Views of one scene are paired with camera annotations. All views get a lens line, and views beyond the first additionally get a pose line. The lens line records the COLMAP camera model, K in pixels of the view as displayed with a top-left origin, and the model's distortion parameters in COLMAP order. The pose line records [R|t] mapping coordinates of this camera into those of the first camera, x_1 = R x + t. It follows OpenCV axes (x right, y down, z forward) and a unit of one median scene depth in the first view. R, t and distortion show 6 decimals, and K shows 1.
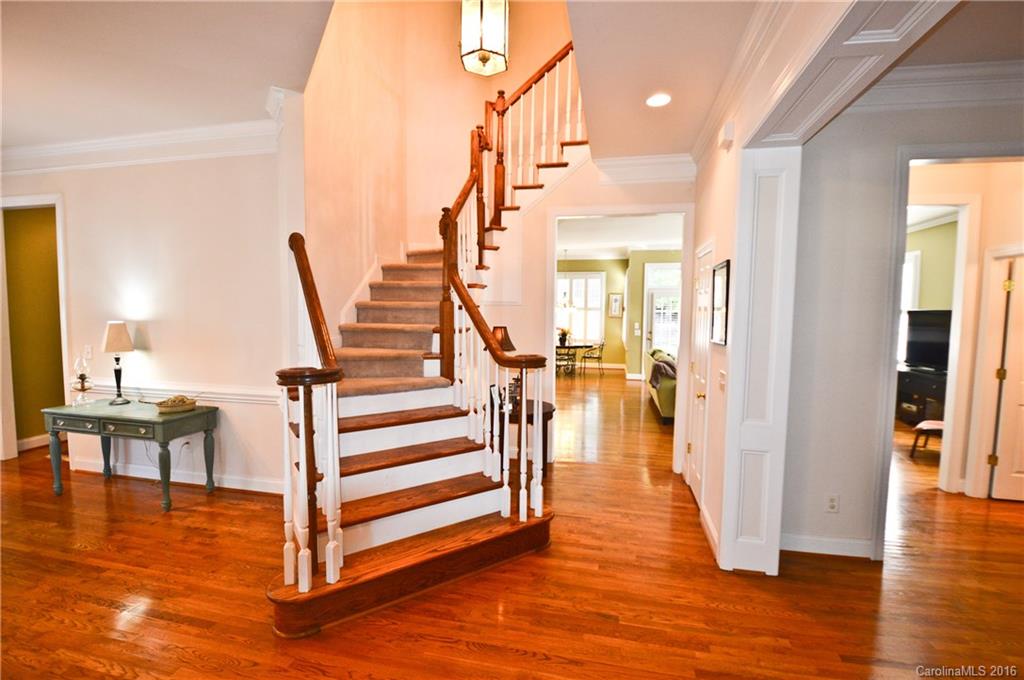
lens RADIAL K [[447.4, 0, 512.0], [0, 447.4, 340.0], [0, 0, 1]] dist [0.003296, -0.017275]
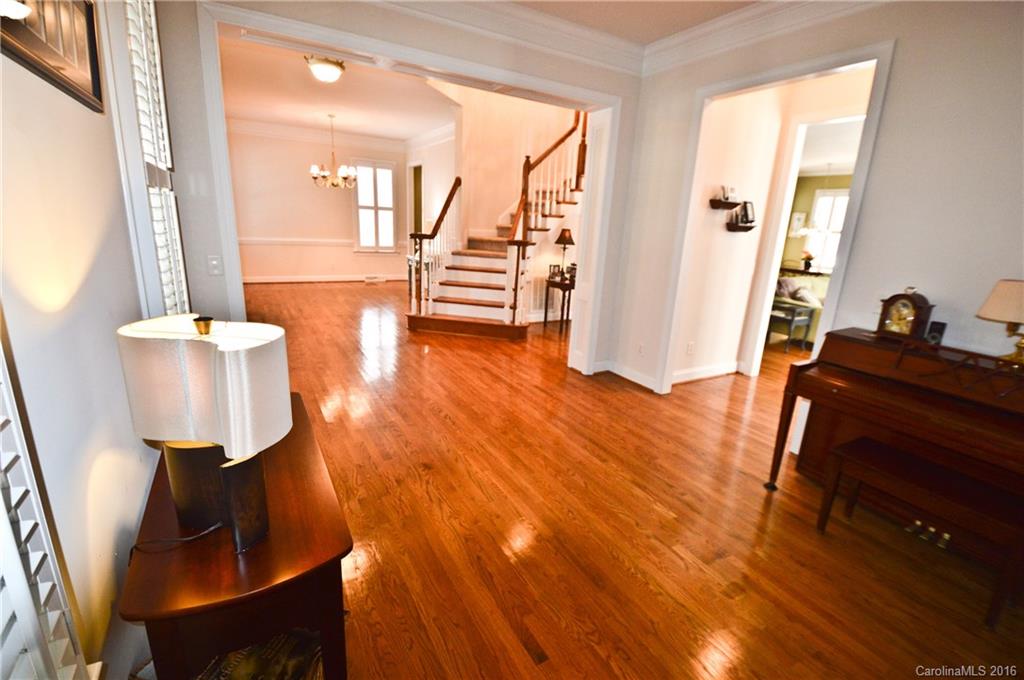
lens RADIAL K [[447.4, 0, 512.0], [0, 447.4, 340.0], [0, 0, 1]] dist [0.003296, -0.017275]
pose [[0.681120, 0.214414, -0.700073, 0.447508], [-0.092679, 0.973717, 0.208054, 0.017623], [0.726282, -0.076827, 0.683090, -0.108087]]
